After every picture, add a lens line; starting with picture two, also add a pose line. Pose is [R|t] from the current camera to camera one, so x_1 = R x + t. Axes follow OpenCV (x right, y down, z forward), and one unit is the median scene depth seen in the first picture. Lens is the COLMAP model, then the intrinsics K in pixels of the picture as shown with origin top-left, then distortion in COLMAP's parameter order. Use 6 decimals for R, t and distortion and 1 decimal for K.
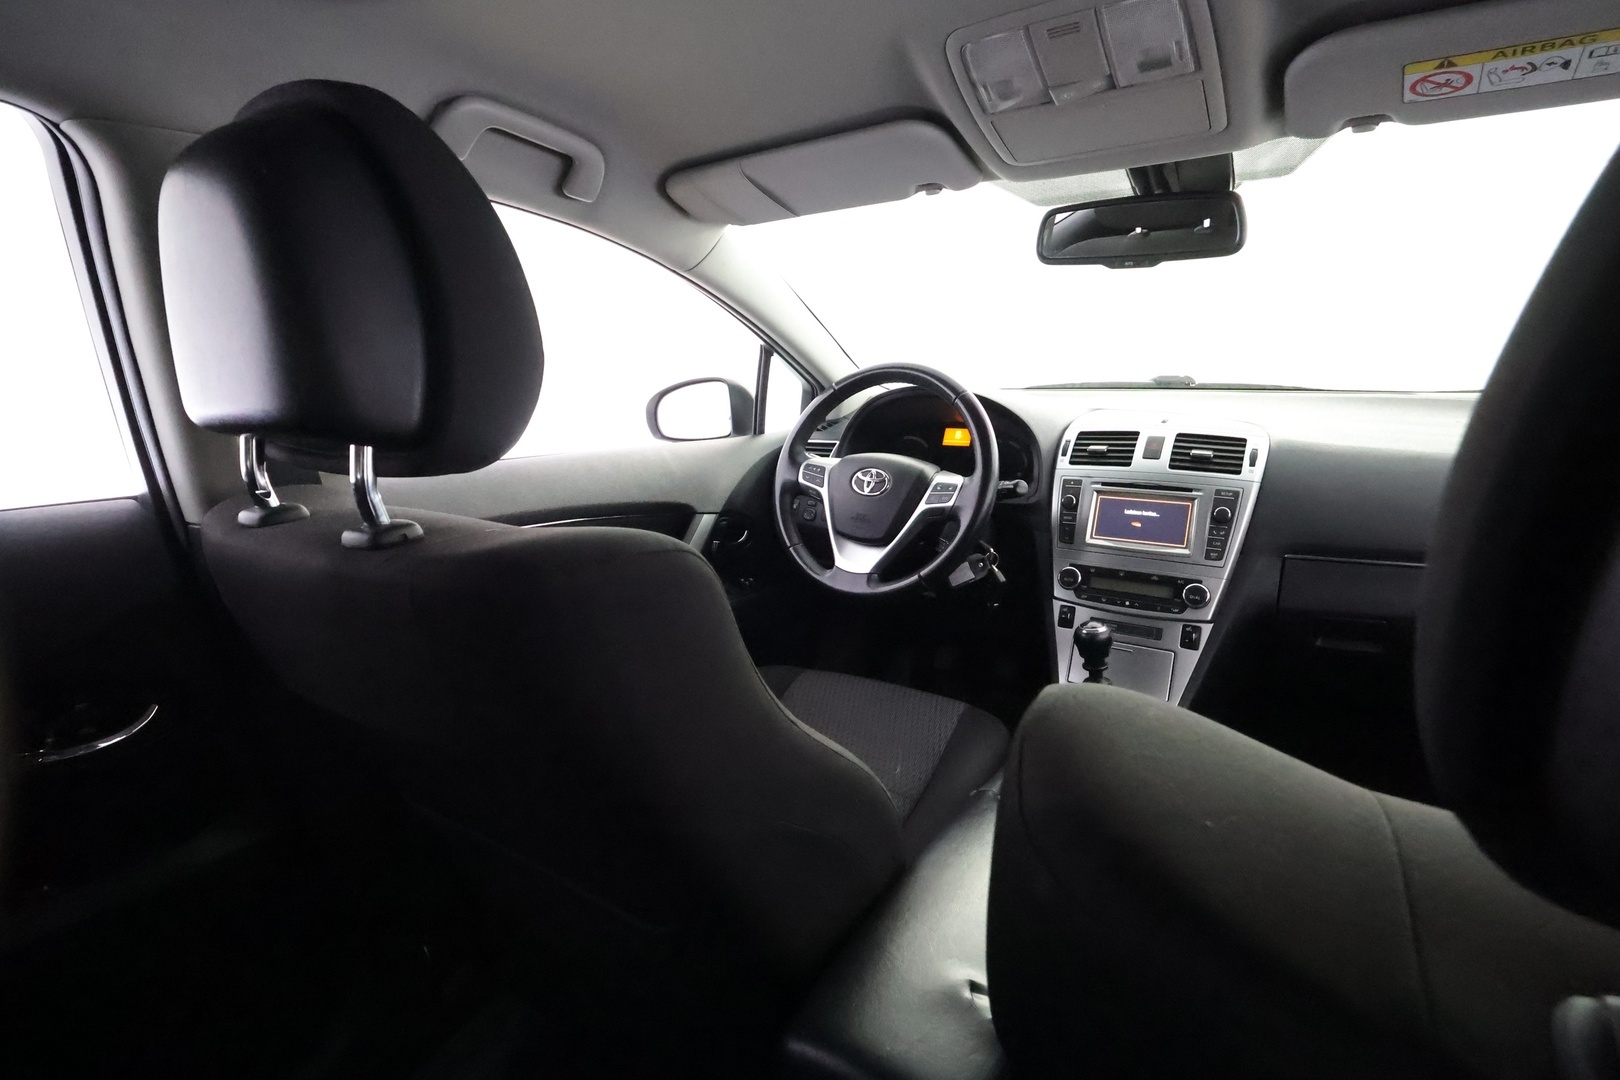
lens RADIAL K [[756.2, 0, 810.0], [0, 756.2, 540.0], [0, 0, 1]] dist [-0.000250, 0.000897]
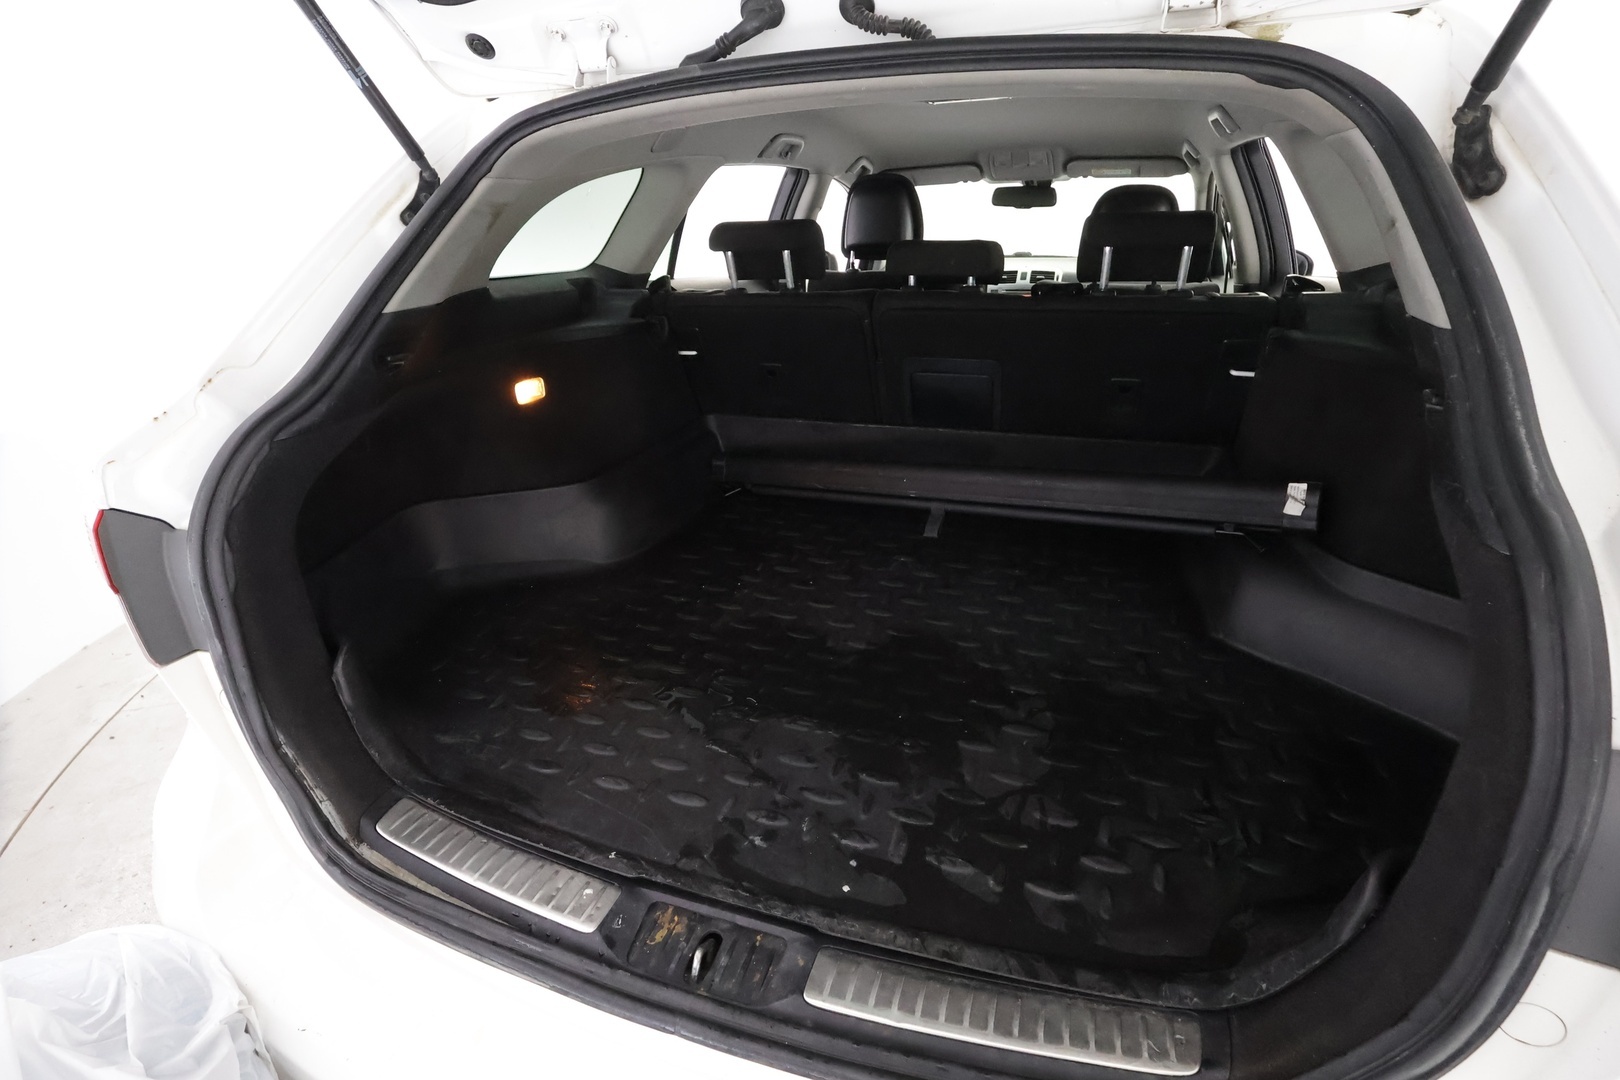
lens RADIAL K [[756.2, 0, 810.0], [0, 756.2, 540.0], [0, 0, 1]] dist [-0.000250, 0.000897]
pose [[0.971043, -0.075810, 0.226556, -0.979041], [0.049767, 0.991702, 0.118534, 0.460105], [-0.233662, -0.103827, 0.966759, -1.542954]]
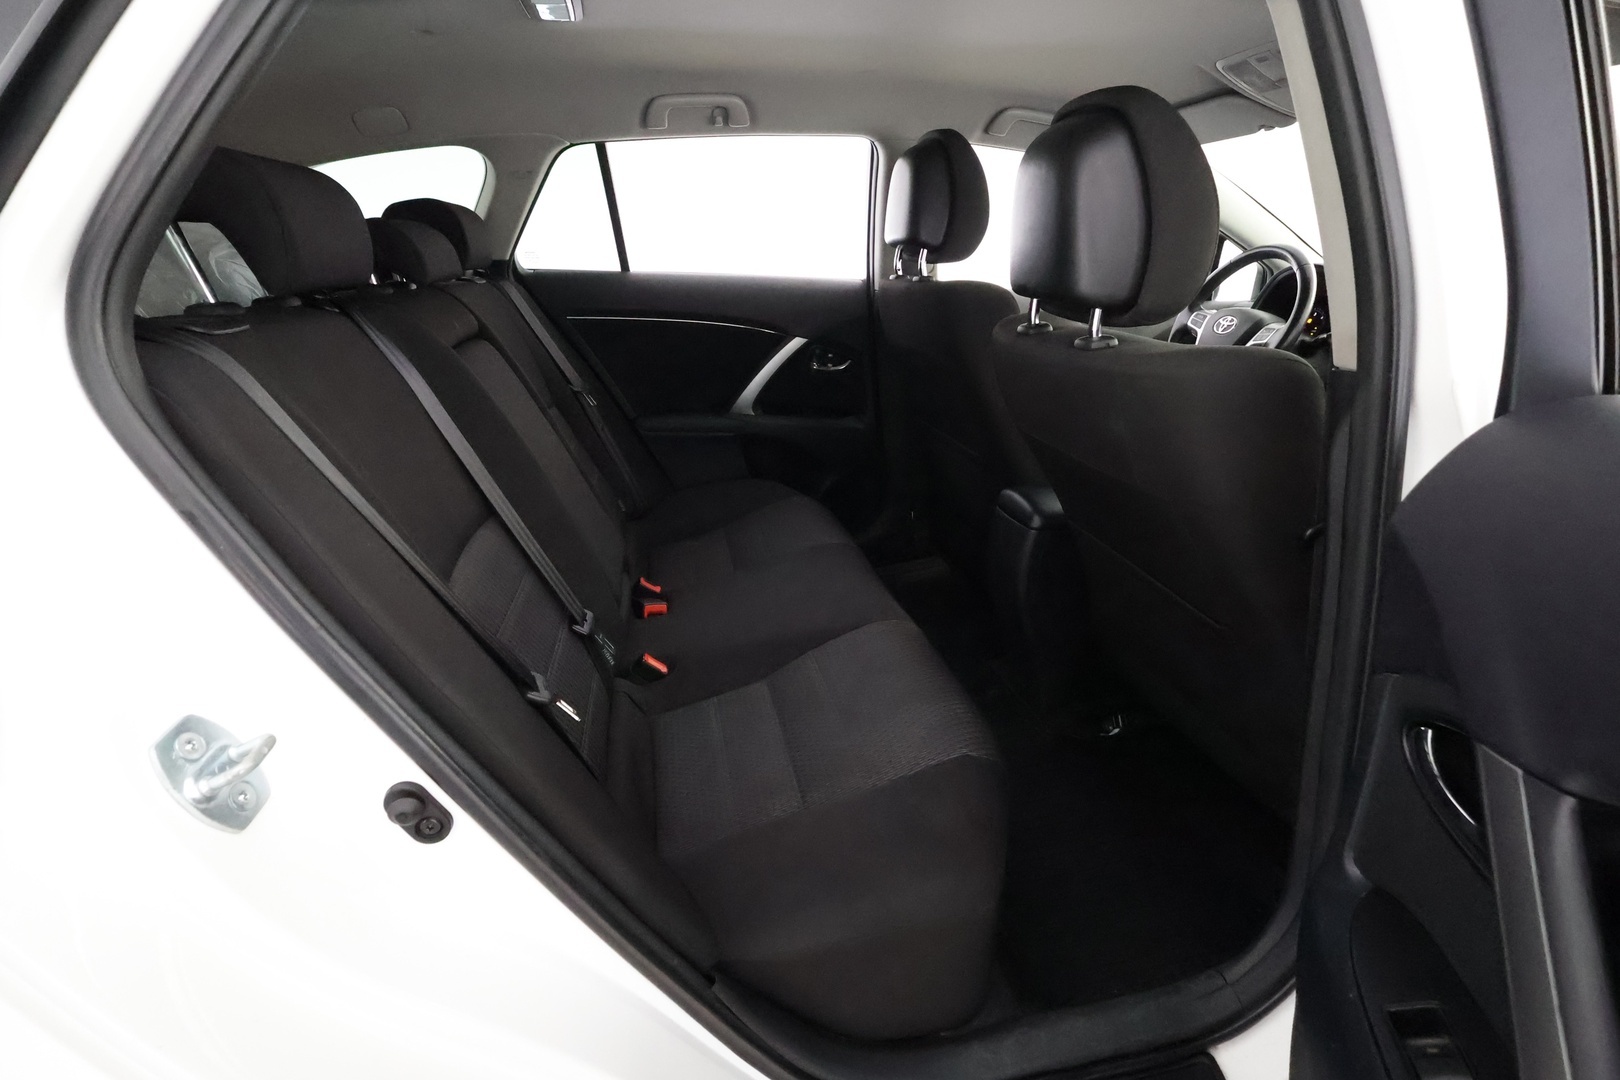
lens RADIAL K [[756.2, 0, 810.0], [0, 756.2, 540.0], [0, 0, 1]] dist [-0.000250, 0.000897]
pose [[0.713016, 0.283059, -0.641472, 0.587256], [-0.205354, 0.959075, 0.194949, 0.213995], [0.670402, -0.007273, 0.741963, -0.688275]]
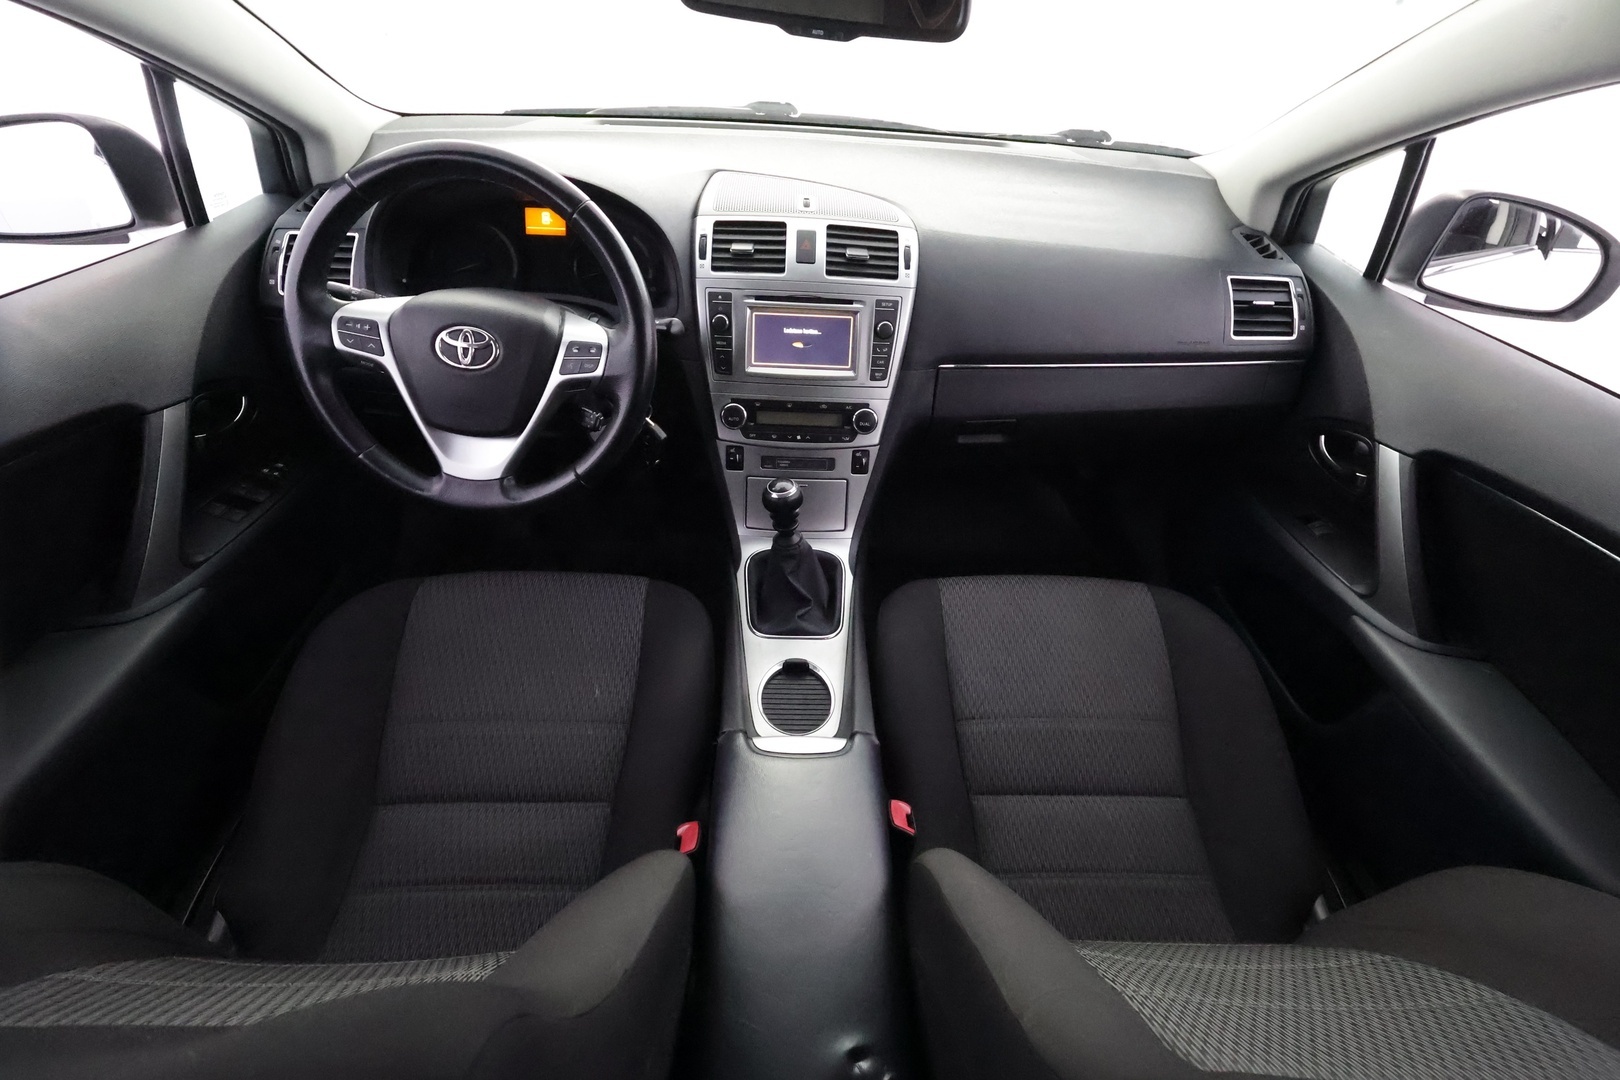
lens RADIAL K [[756.2, 0, 810.0], [0, 756.2, 540.0], [0, 0, 1]] dist [-0.000250, 0.000897]
pose [[0.819737, -0.298819, 0.488608, -0.051091], [0.062926, 0.894932, 0.441743, -0.205044], [-0.569272, -0.331367, 0.752413, 0.261901]]
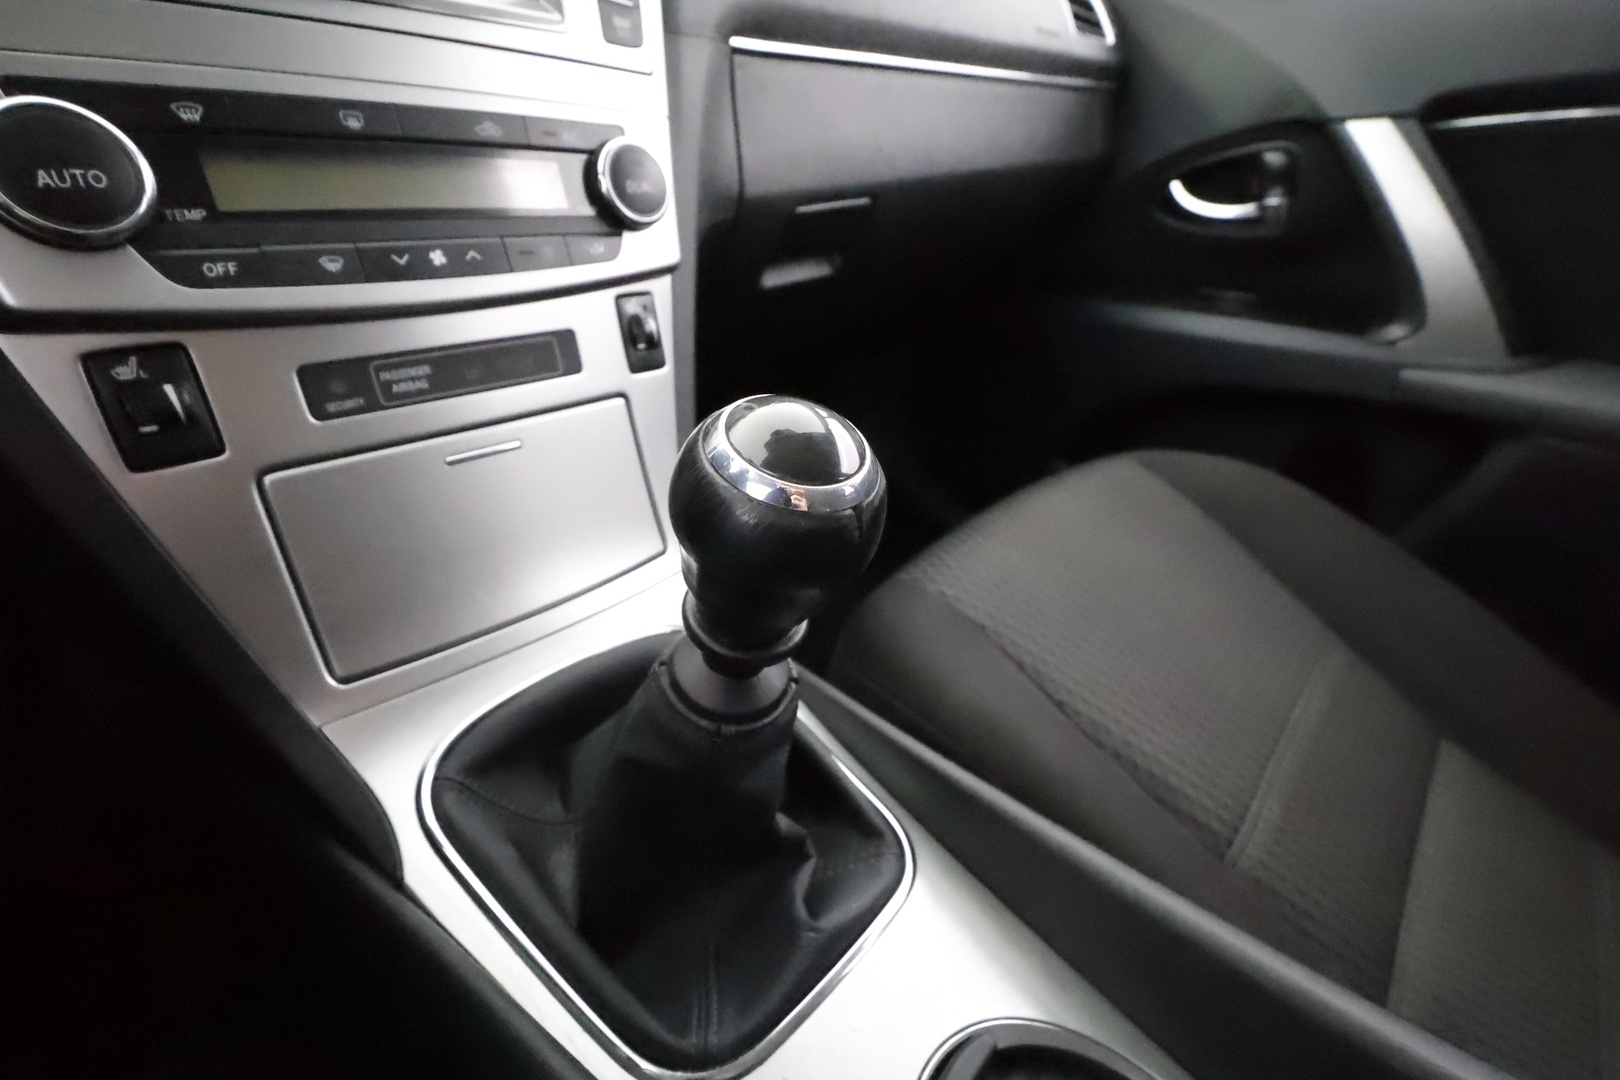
lens RADIAL K [[756.2, 0, 810.0], [0, 756.2, 540.0], [0, 0, 1]] dist [-0.000250, 0.000897]
pose [[0.149139, -0.461393, 0.874571, 0.191644], [0.130675, 0.885902, 0.445087, 0.070973], [-0.980144, 0.047905, 0.192415, 0.837759]]
